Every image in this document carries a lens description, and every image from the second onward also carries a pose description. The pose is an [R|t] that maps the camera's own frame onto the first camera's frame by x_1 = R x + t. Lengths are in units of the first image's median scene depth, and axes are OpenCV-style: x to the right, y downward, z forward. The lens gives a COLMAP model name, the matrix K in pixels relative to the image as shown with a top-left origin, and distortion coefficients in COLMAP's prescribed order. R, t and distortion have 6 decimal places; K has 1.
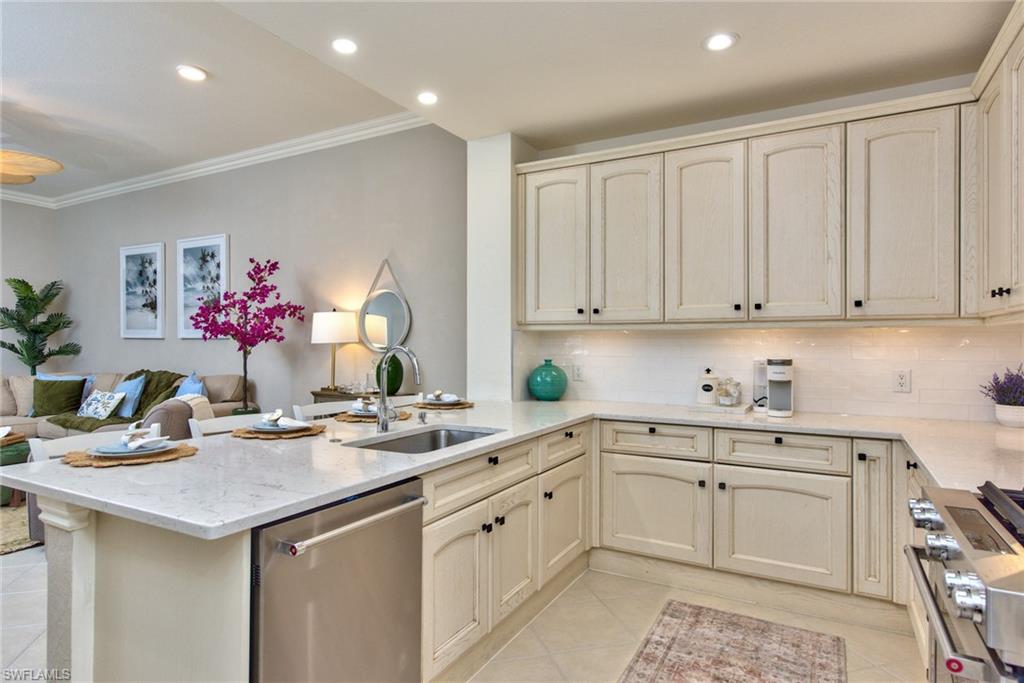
lens RADIAL K [[548.3, 0, 532.2], [0, 548.3, 341.4], [0, 0, 1]] dist [0.003724, -0.000692]
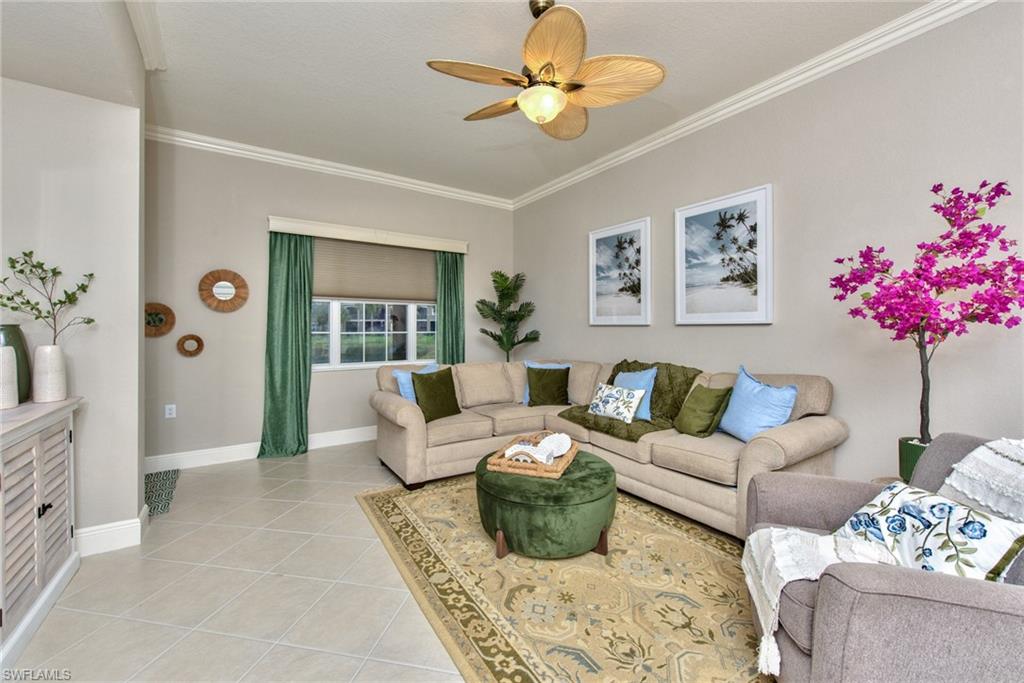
lens RADIAL K [[410.1, 0, 519.2], [0, 410.1, 331.2], [0, 0, 1]] dist [0.007501, -0.000522]
pose [[0.885395, -0.006854, -0.464789, -1.067414], [0.013638, 0.999844, 0.011235, -0.010834], [0.464639, -0.016286, 0.885350, 0.612917]]
